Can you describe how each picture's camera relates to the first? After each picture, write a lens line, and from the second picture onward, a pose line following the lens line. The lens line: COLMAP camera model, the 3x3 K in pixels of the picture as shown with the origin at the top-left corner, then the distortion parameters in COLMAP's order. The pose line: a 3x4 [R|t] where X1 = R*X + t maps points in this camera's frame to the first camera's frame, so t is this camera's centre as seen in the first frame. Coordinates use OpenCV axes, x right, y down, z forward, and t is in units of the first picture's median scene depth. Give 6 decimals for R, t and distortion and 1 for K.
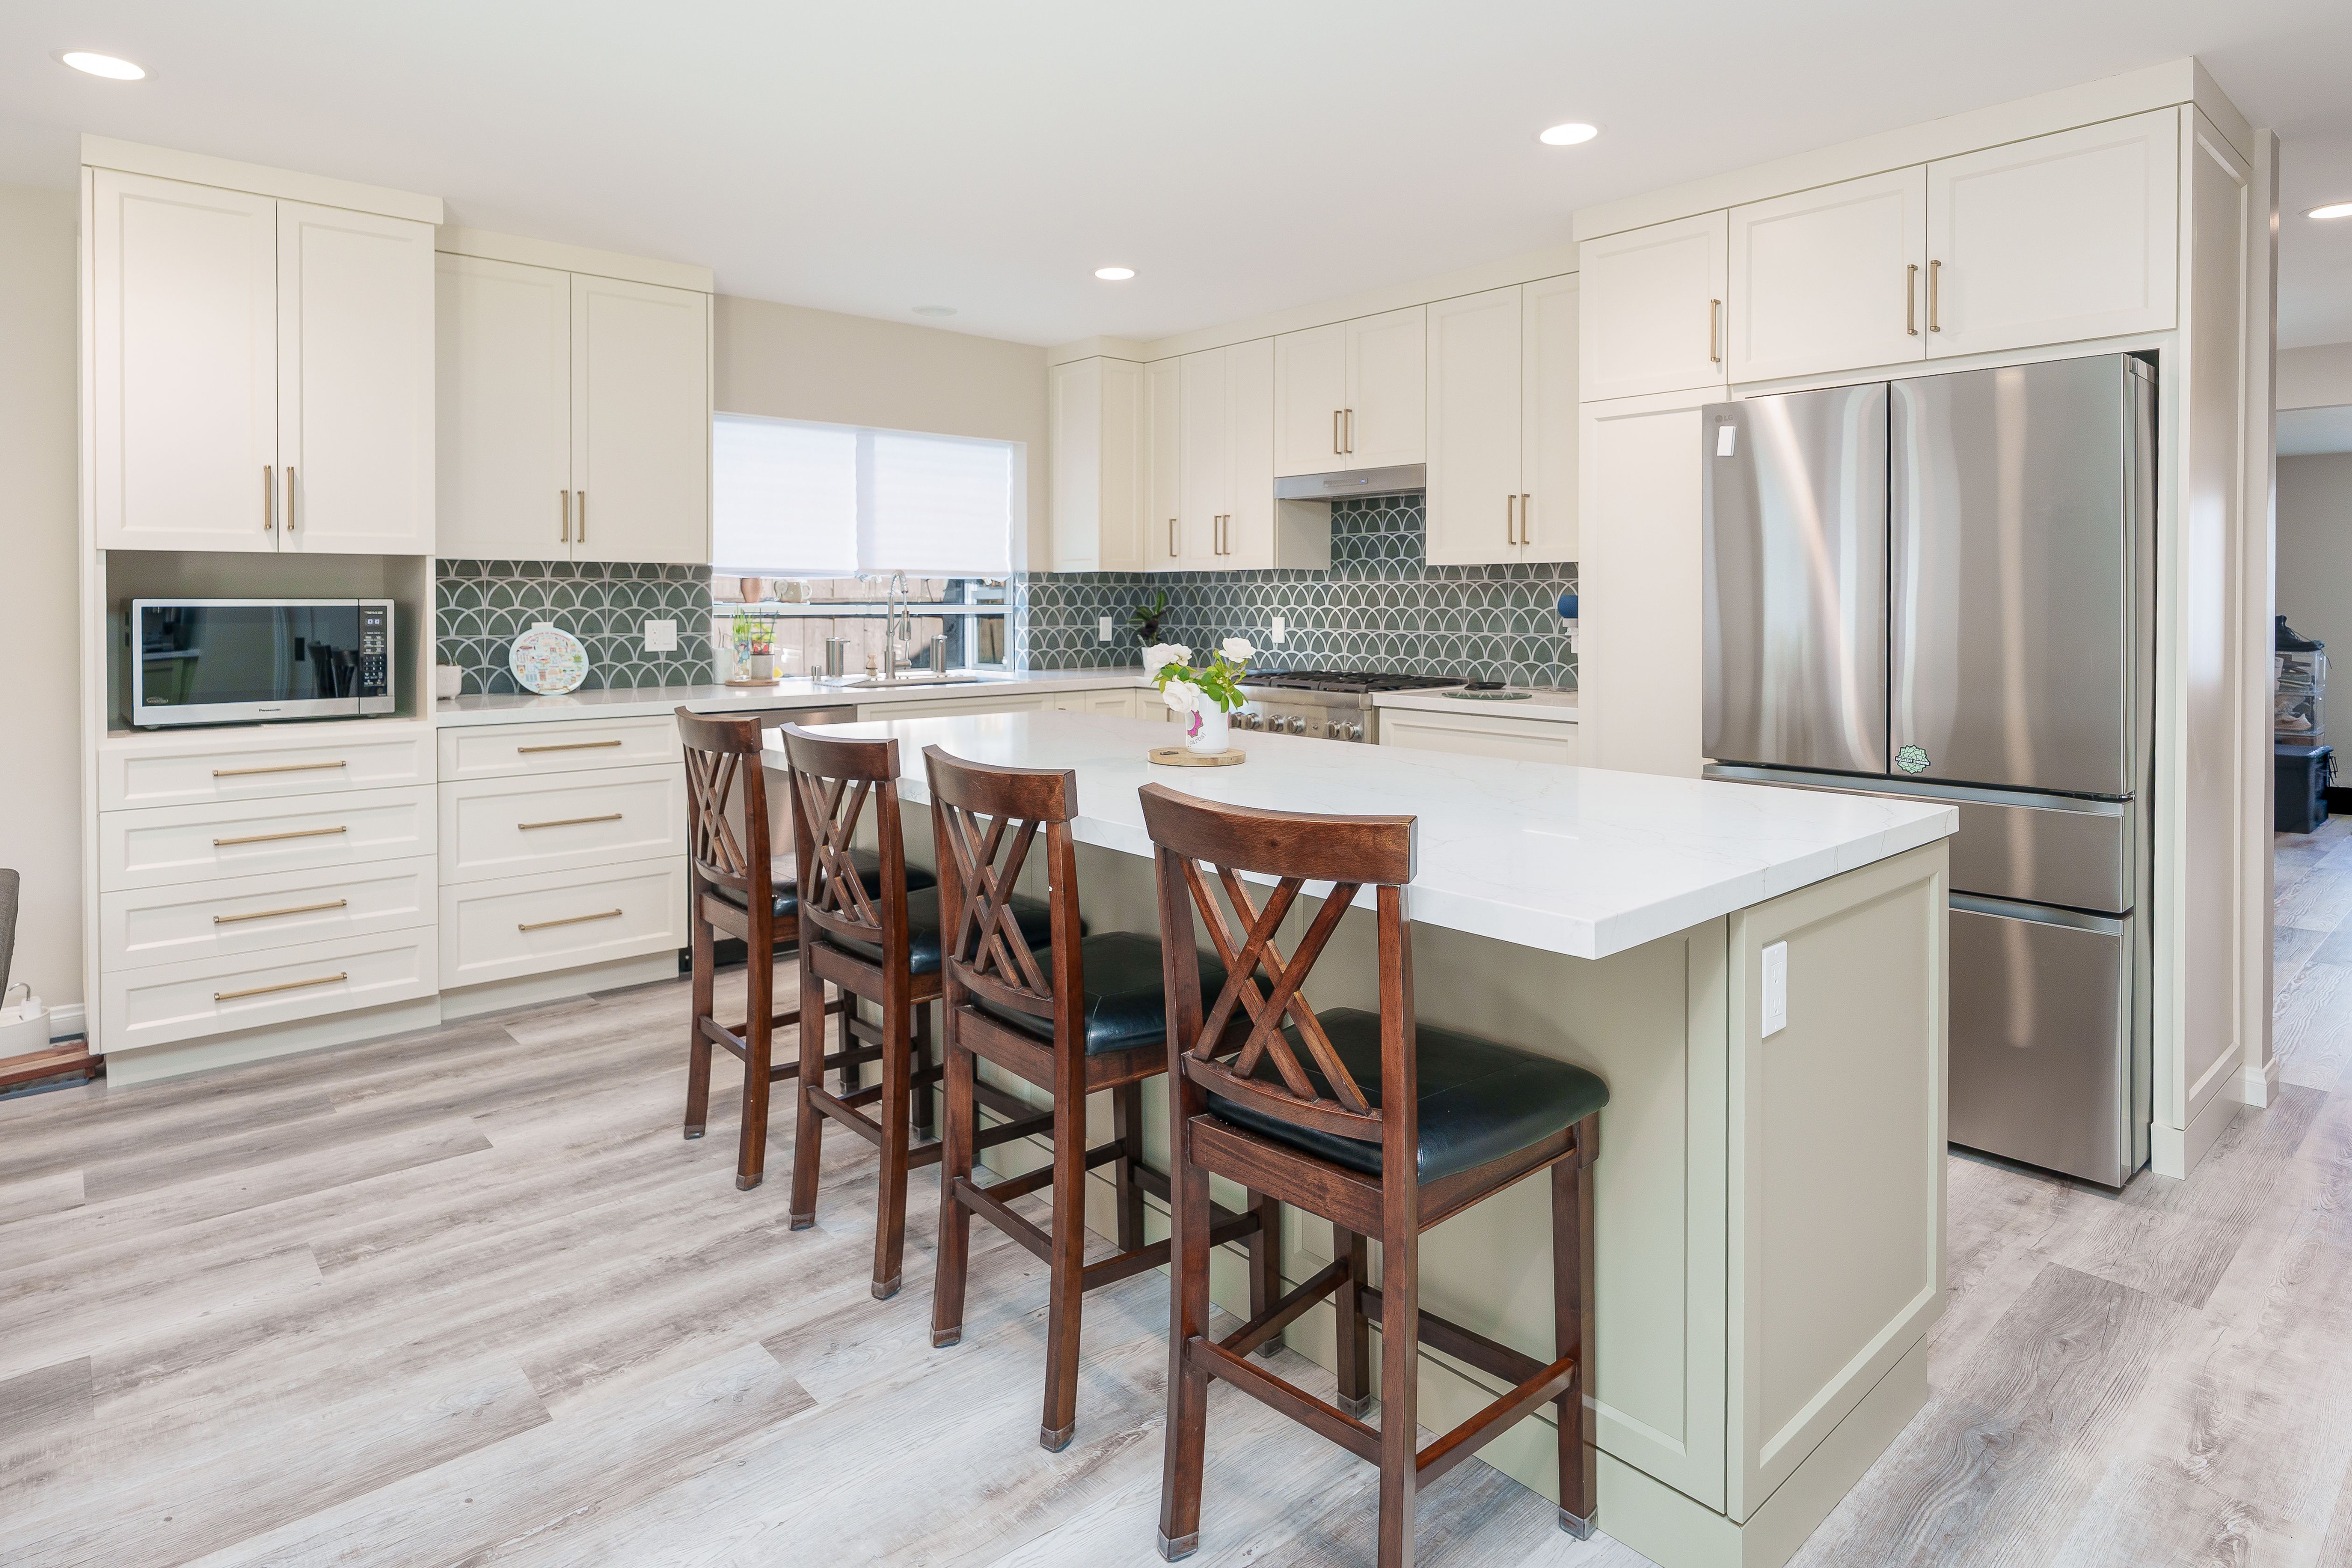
lens RADIAL K [[1287.0, 0, 1168.8], [0, 1287.0, 625.4], [0, 0, 1]] dist [-0.017954, -0.000041]
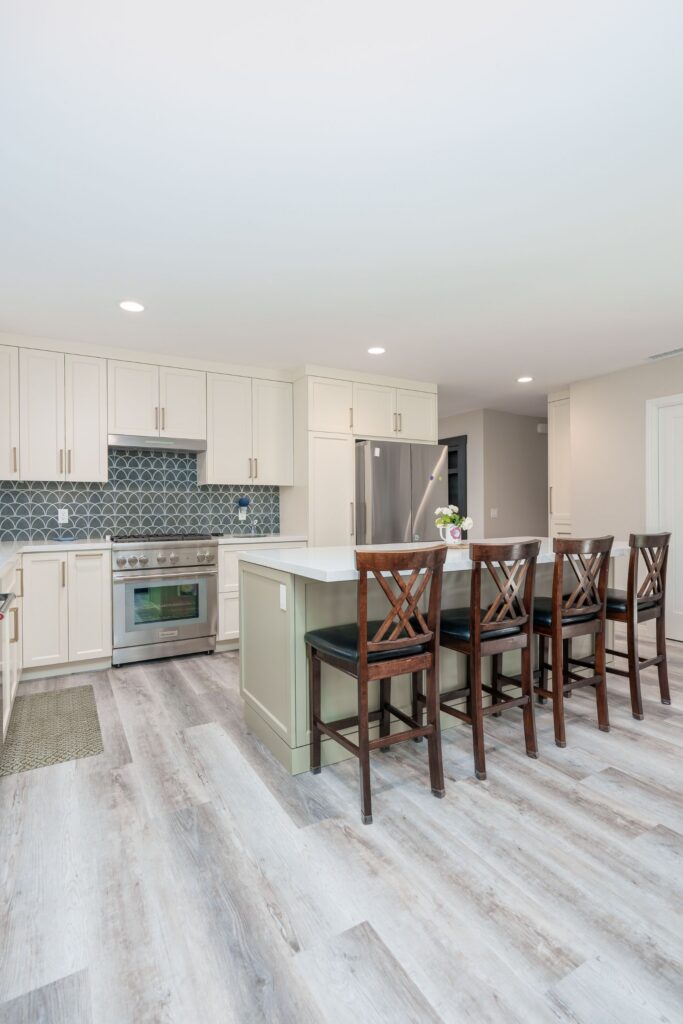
lens RADIAL K [[494.4, 0, 345.9], [0, 494.4, 509.0], [0, 0, 1]] dist [-0.009791, 0.000085]
pose [[0.192272, 0.001631, 0.981340, -0.611246], [0.029075, 0.999550, -0.007358, 0.012107], [-0.980911, 0.029947, 0.192138, 0.565121]]
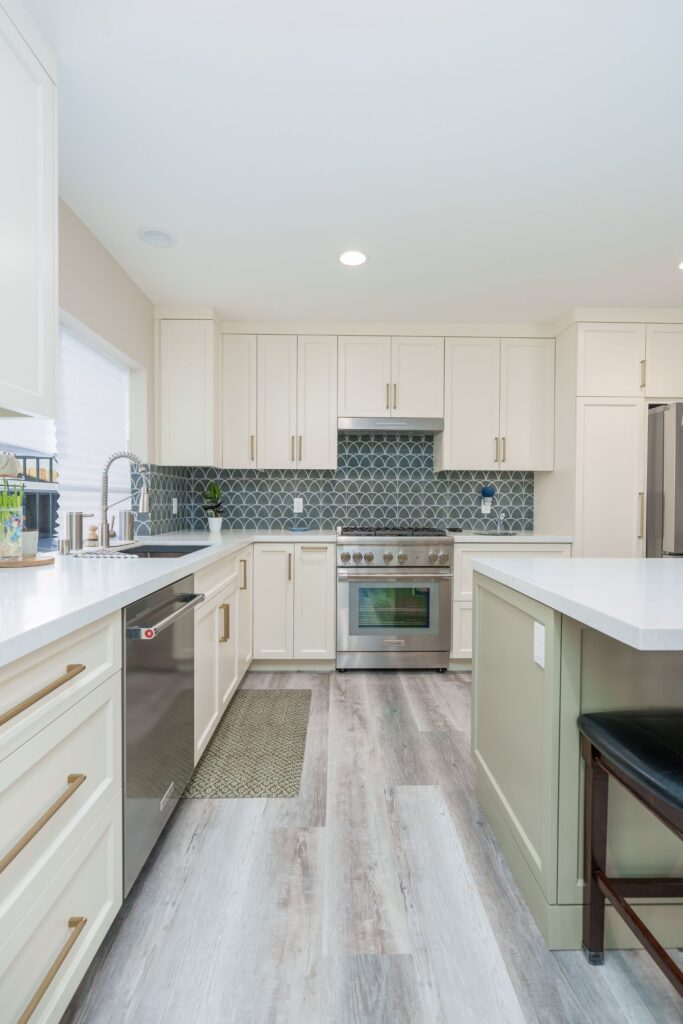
lens RADIAL K [[477.8, 0, 346.0], [0, 477.8, 512.5], [0, 0, 1]] dist [-0.004791, 0.001082]
pose [[0.643528, -0.012209, 0.765325, -0.443040], [0.011361, 0.999915, 0.006398, 0.011780], [-0.765338, 0.004578, 0.643612, 0.624138]]
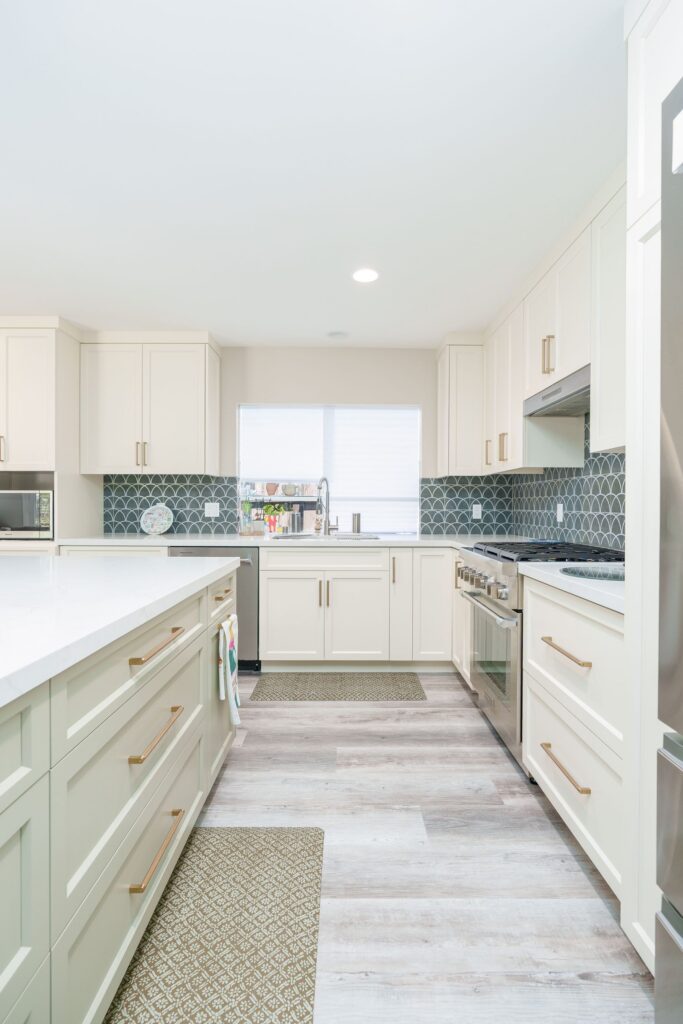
lens RADIAL K [[494.4, 0, 345.9], [0, 494.4, 509.0], [0, 0, 1]] dist [-0.009791, 0.000085]
pose [[0.750794, 0.007876, -0.660490, 0.315058], [-0.017005, 0.999828, -0.007408, 0.008900], [0.660318, 0.016793, 0.750798, 0.518141]]
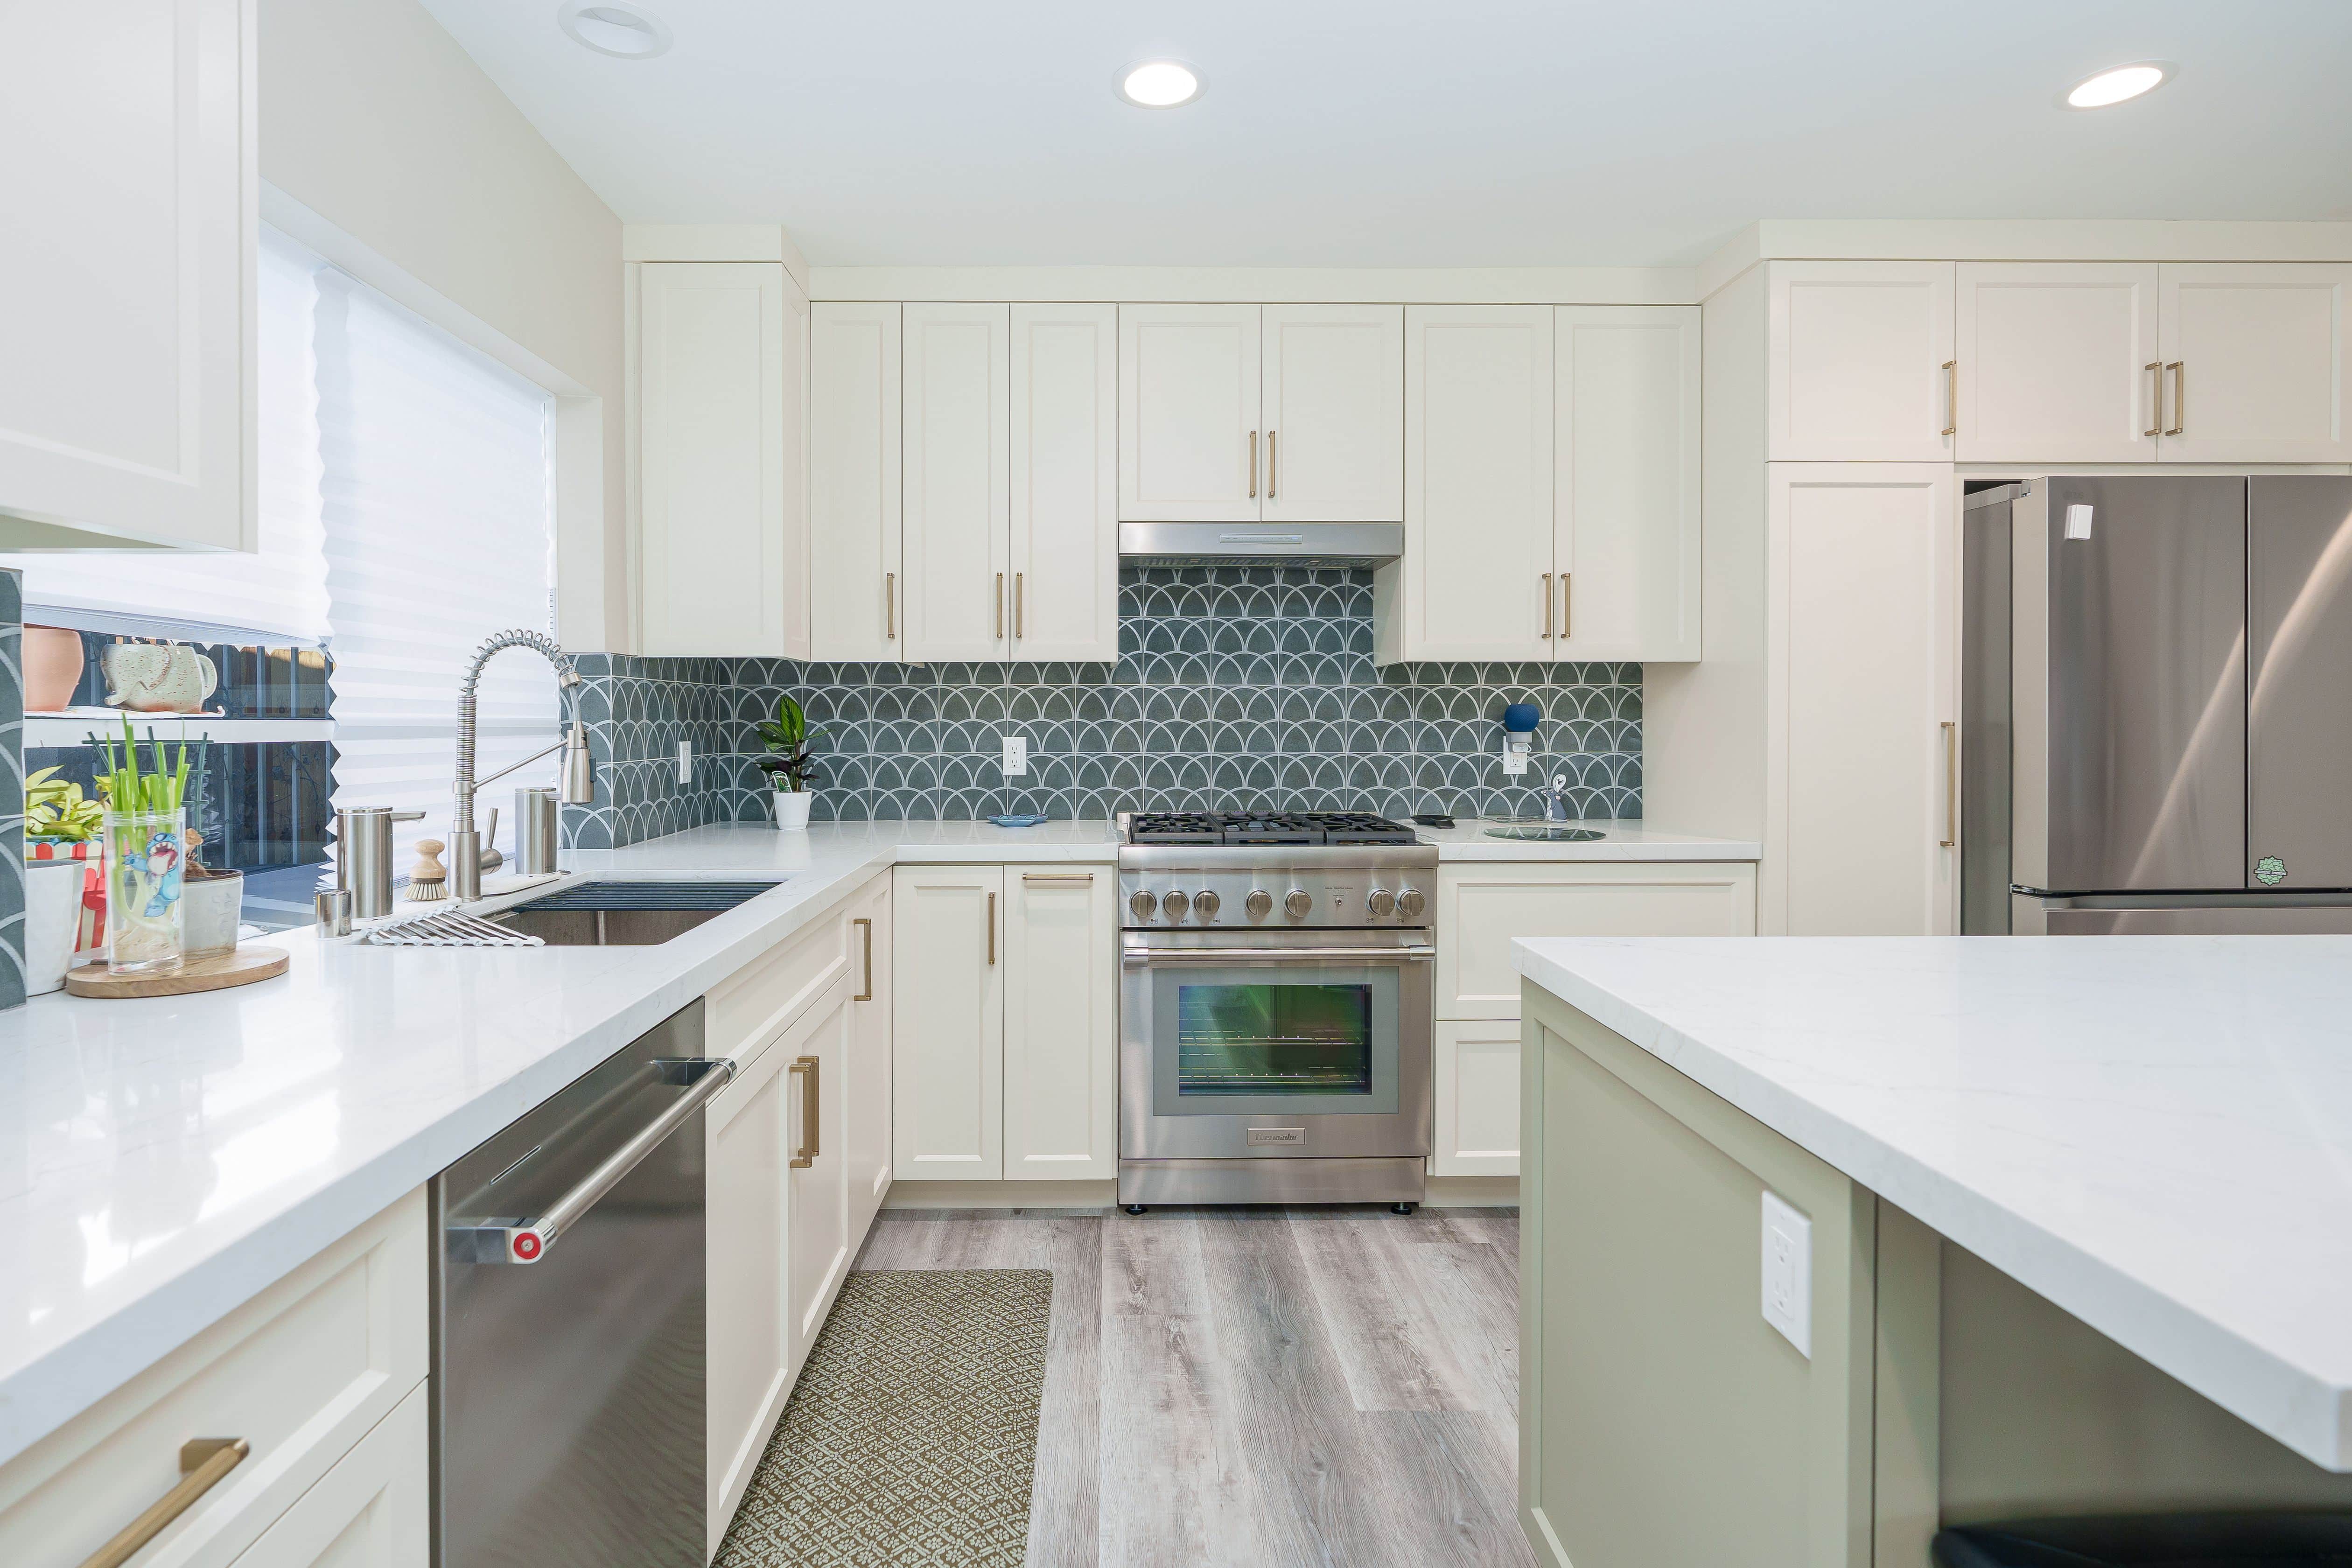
lens RADIAL K [[1163.3, 0, 1125.2], [0, 1163.3, 737.5], [0, 0, 1]] dist [-0.003927, 0.000024]
pose [[0.649739, -0.011834, 0.760066, -0.394642], [0.016755, 0.999859, 0.001244, -0.006892], [-0.759973, 0.011927, 0.649845, 0.669971]]
